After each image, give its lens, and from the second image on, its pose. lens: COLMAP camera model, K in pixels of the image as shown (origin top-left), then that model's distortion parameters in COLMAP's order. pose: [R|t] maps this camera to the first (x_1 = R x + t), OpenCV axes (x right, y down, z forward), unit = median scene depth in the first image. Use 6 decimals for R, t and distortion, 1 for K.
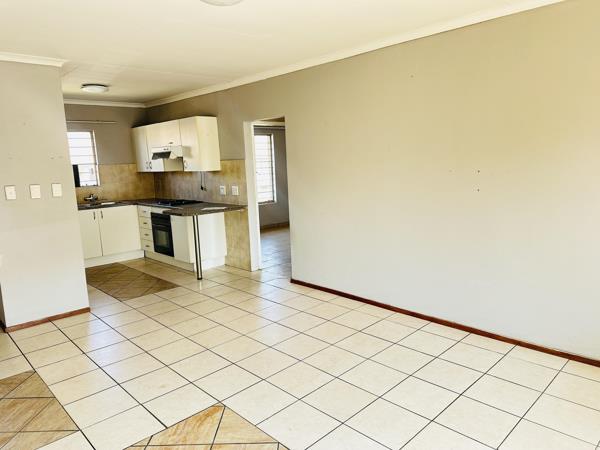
lens RADIAL K [[411.3, 0, 301.5], [0, 411.3, 224.0], [0, 0, 1]] dist [0.027698, 0.000226]
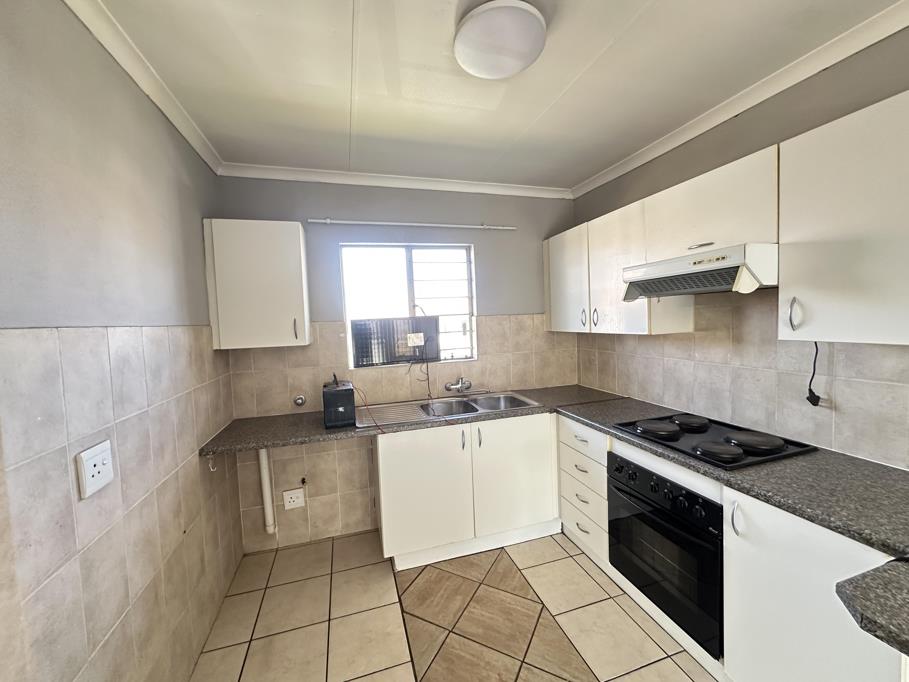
lens RADIAL K [[374.4, 0, 455.4], [0, 374.4, 344.4], [0, 0, 1]] dist [-0.003860, 0.000141]
pose [[0.887825, 0.033266, -0.458976, -0.314142], [-0.062332, 0.996885, -0.048320, -0.088673], [0.455939, 0.071509, 0.887133, 0.610942]]
